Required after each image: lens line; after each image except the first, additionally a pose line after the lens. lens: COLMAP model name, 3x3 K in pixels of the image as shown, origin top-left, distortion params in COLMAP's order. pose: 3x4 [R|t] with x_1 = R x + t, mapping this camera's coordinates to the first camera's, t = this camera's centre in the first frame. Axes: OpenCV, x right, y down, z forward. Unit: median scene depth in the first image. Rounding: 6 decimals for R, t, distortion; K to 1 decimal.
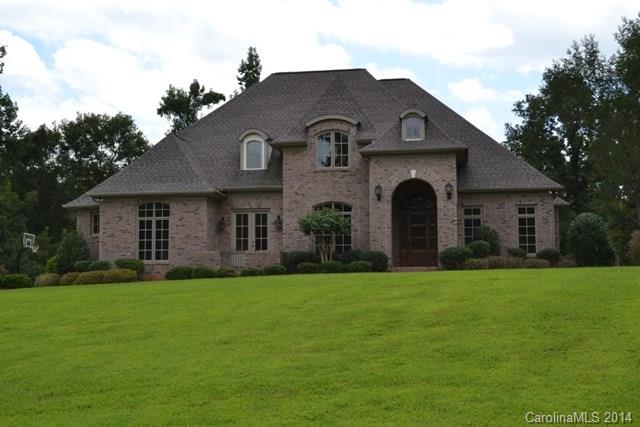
lens RADIAL K [[932.1, 0, 320.0], [0, 932.1, 213.2], [0, 0, 1]] dist [-0.011814, 0.000000]
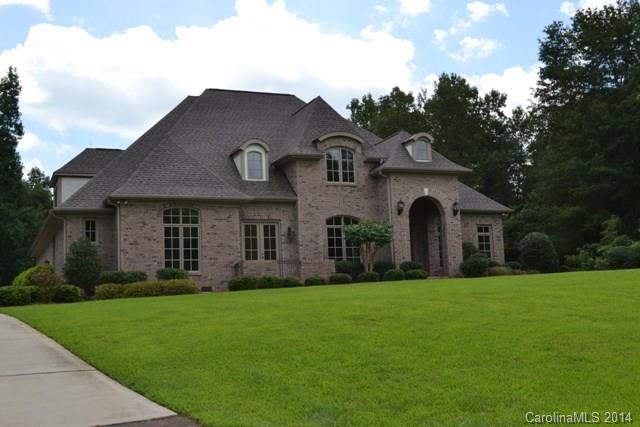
lens RADIAL K [[804.8, 0, 320.1], [0, 804.8, 214.2], [0, 0, 1]] dist [-0.022063, 0.000000]
pose [[0.840388, 0.042172, 0.540341, -0.491059], [-0.012547, 0.998215, -0.058393, 0.039027], [-0.541839, 0.042294, 0.839417, 0.262182]]
